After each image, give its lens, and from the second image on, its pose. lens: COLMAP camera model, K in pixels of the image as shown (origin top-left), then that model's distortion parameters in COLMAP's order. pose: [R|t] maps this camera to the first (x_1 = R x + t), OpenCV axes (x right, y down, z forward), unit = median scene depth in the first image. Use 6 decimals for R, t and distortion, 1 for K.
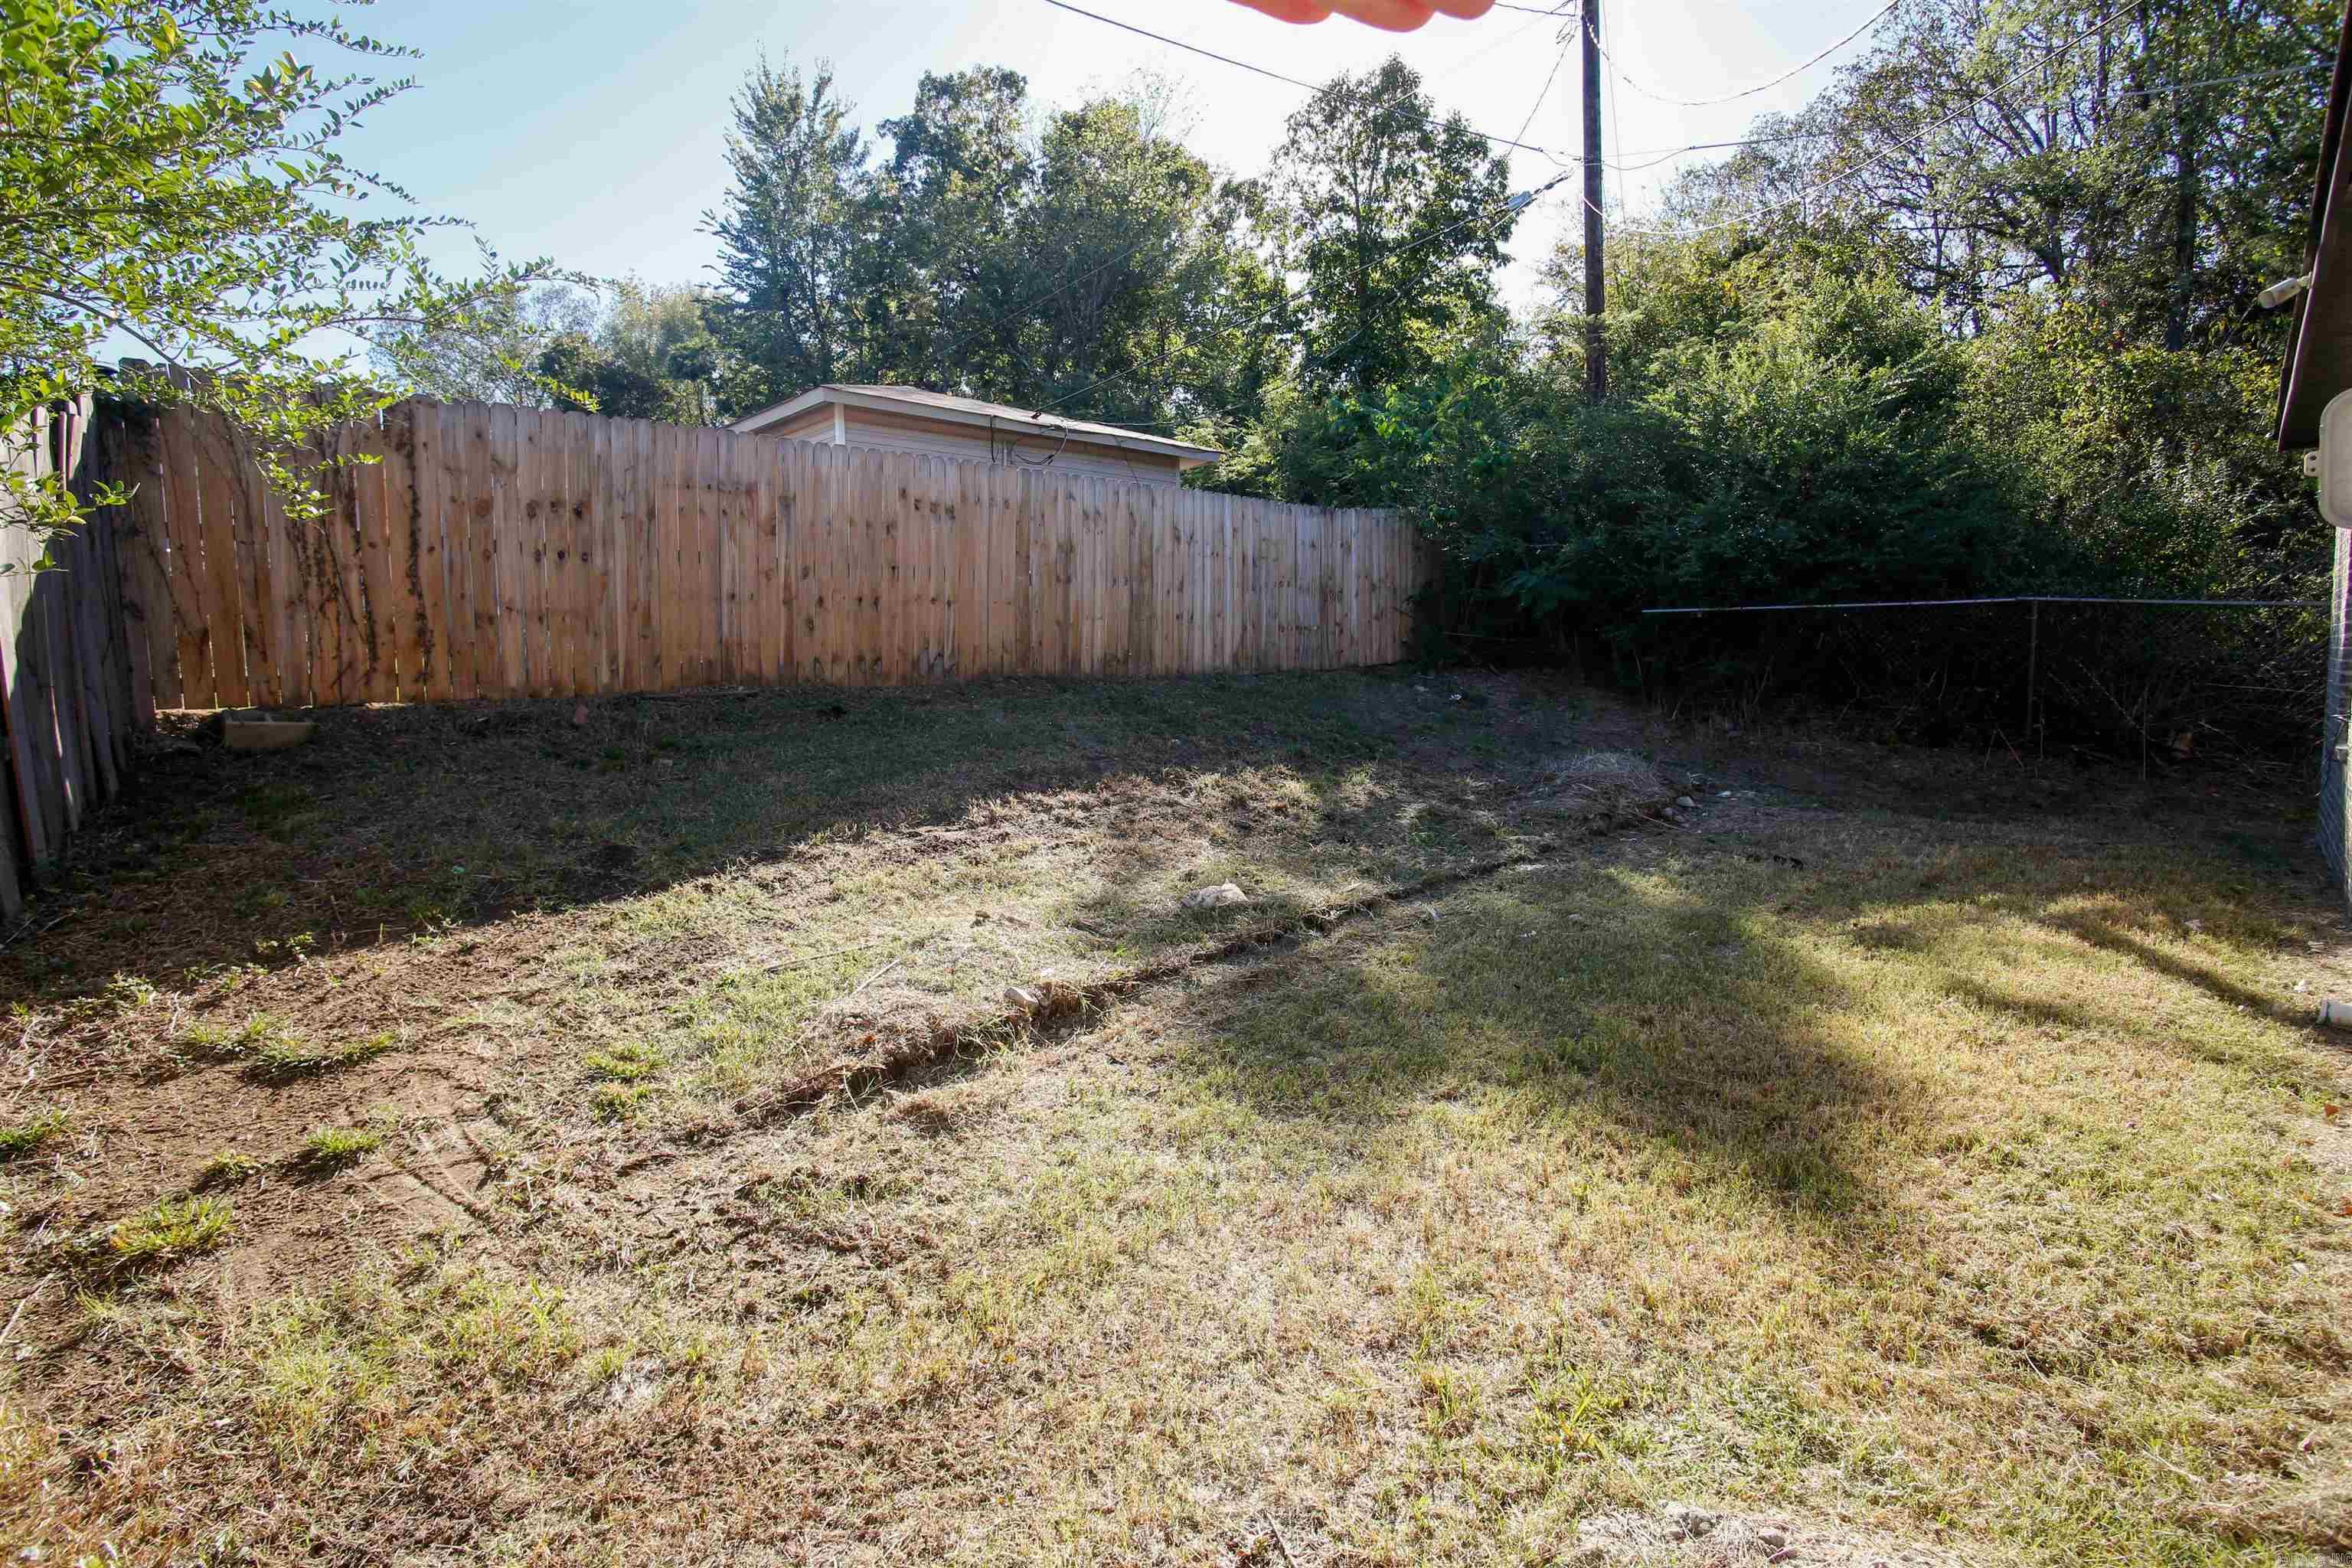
lens RADIAL K [[1178.9, 0, 1173.8], [0, 1178.9, 775.3], [0, 0, 1]] dist [-0.090948, 0.040627]
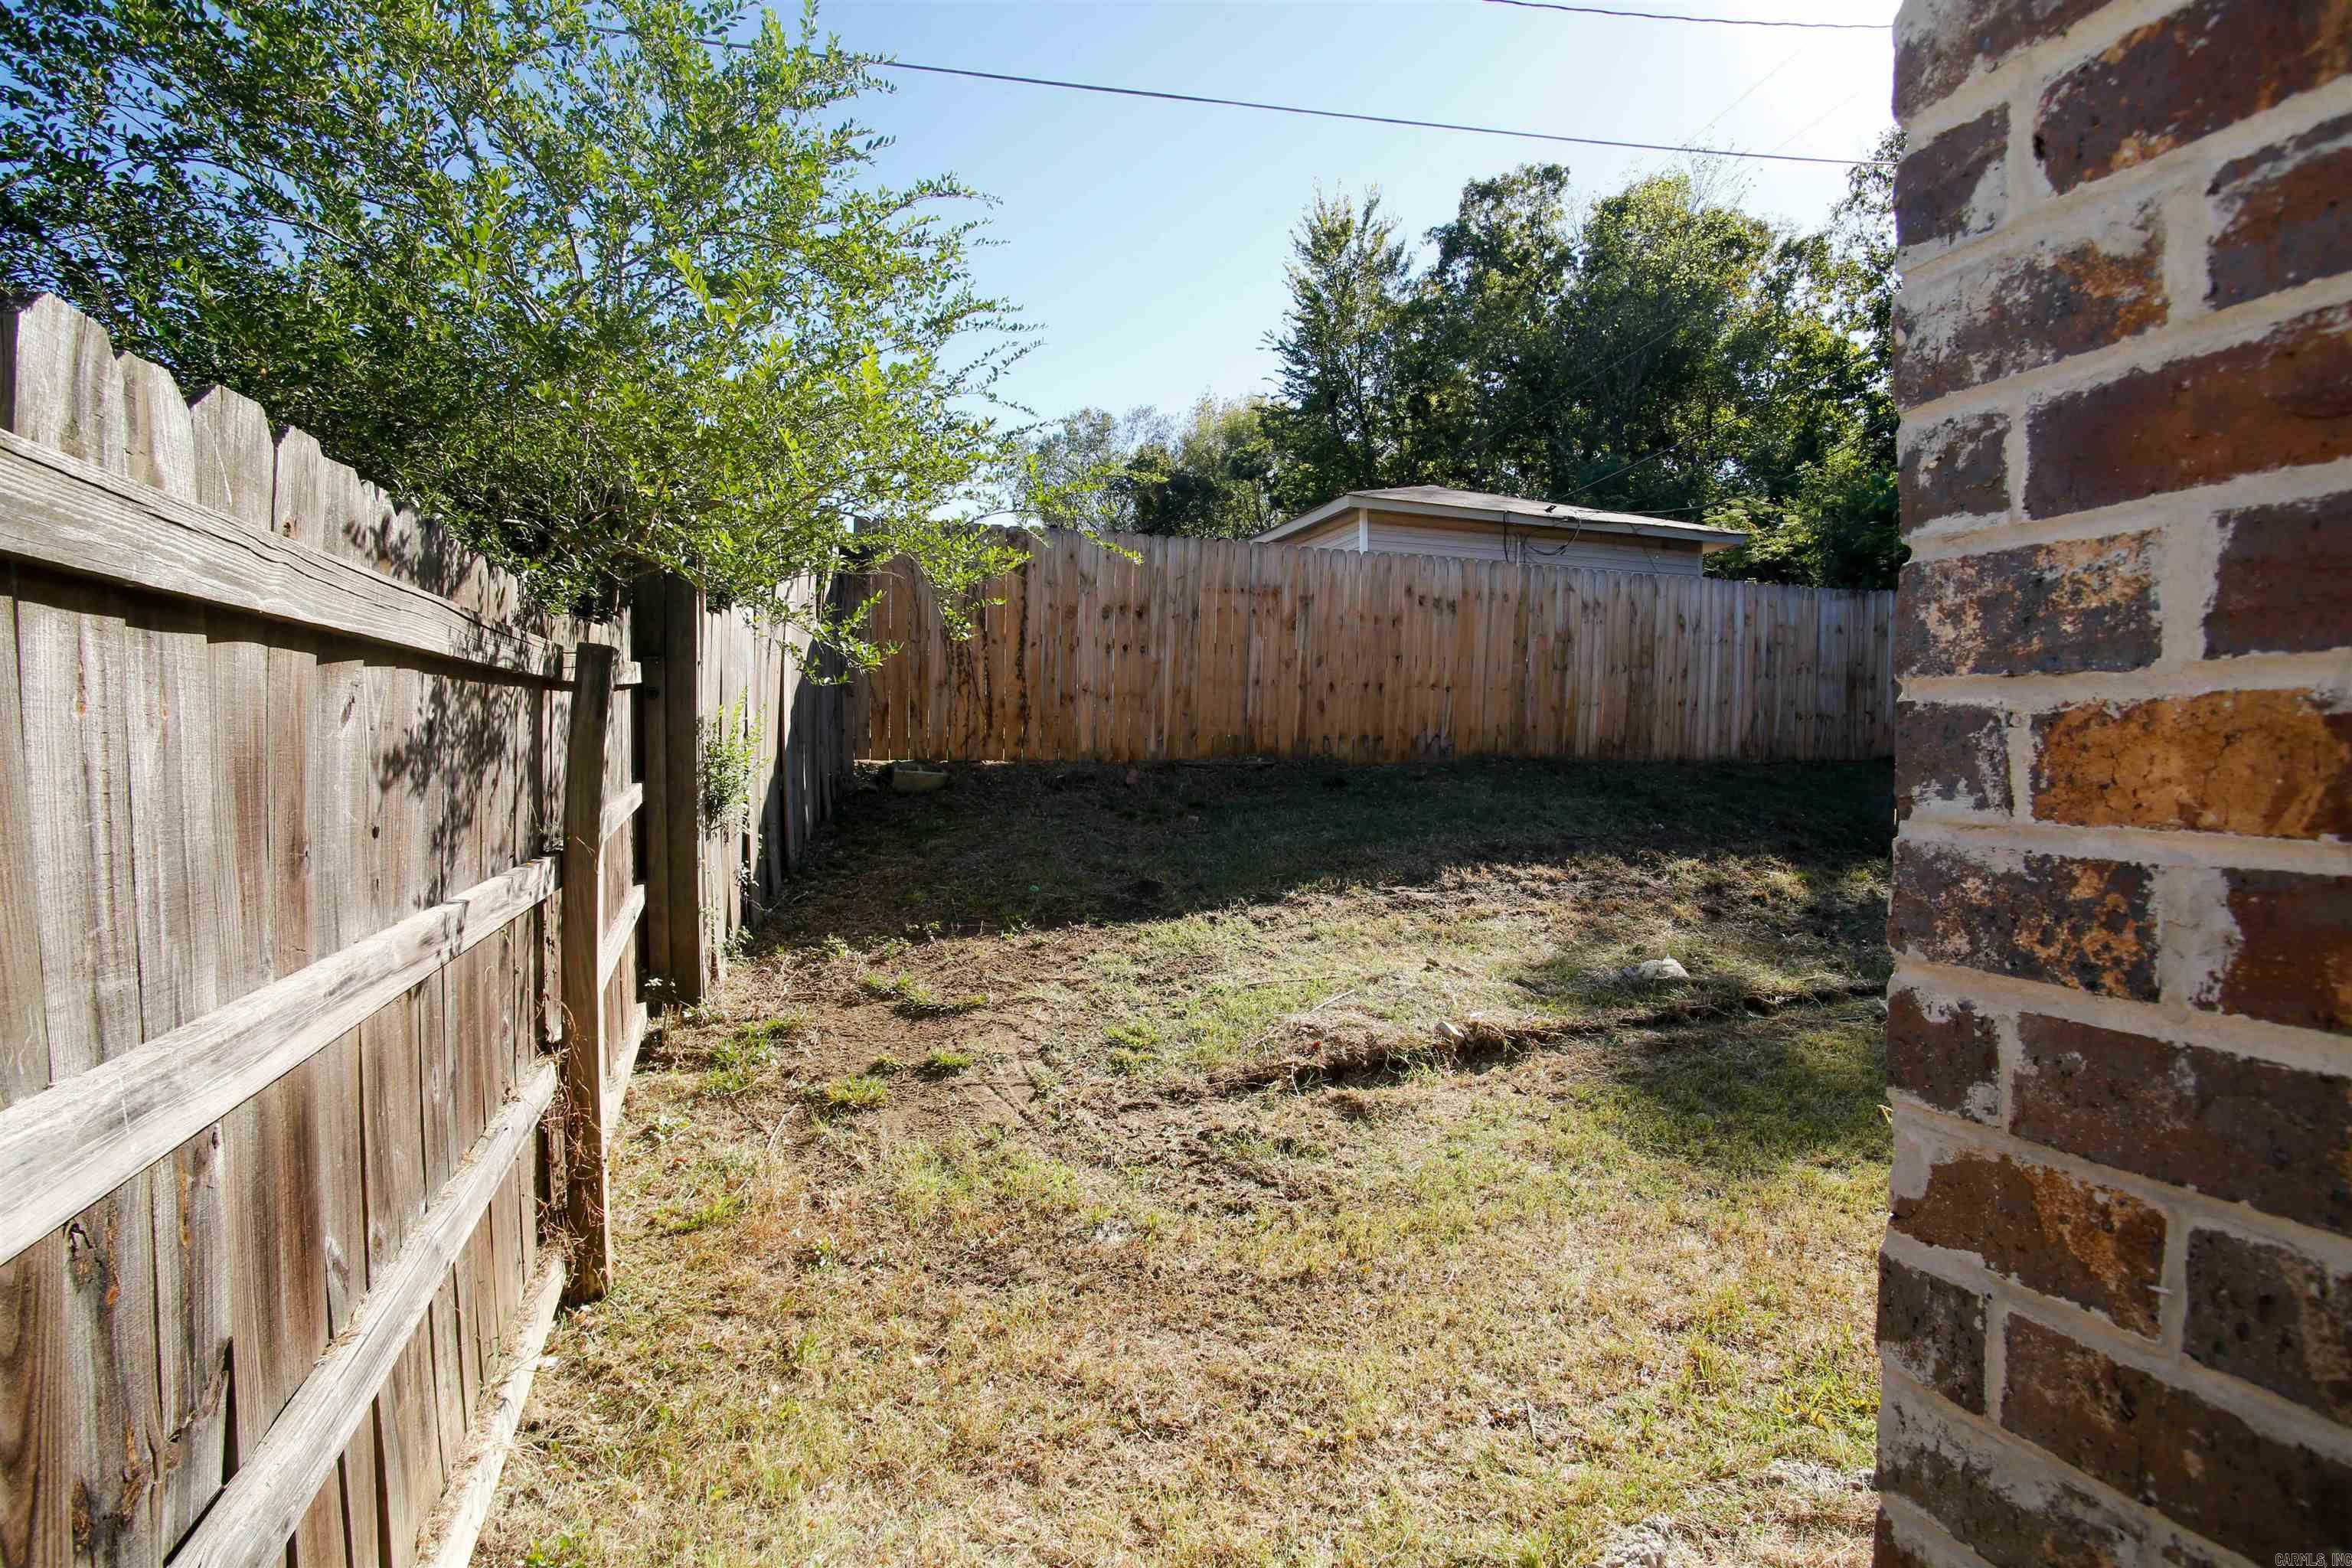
lens RADIAL K [[1144.4, 0, 1160.8], [0, 1144.4, 778.8], [0, 0, 1]] dist [-0.092933, 0.041529]
pose [[0.896513, 0.038058, -0.441380, 0.099576], [-0.065324, 0.996769, -0.046737, 0.009881], [0.438175, 0.070734, 0.896102, -0.154397]]
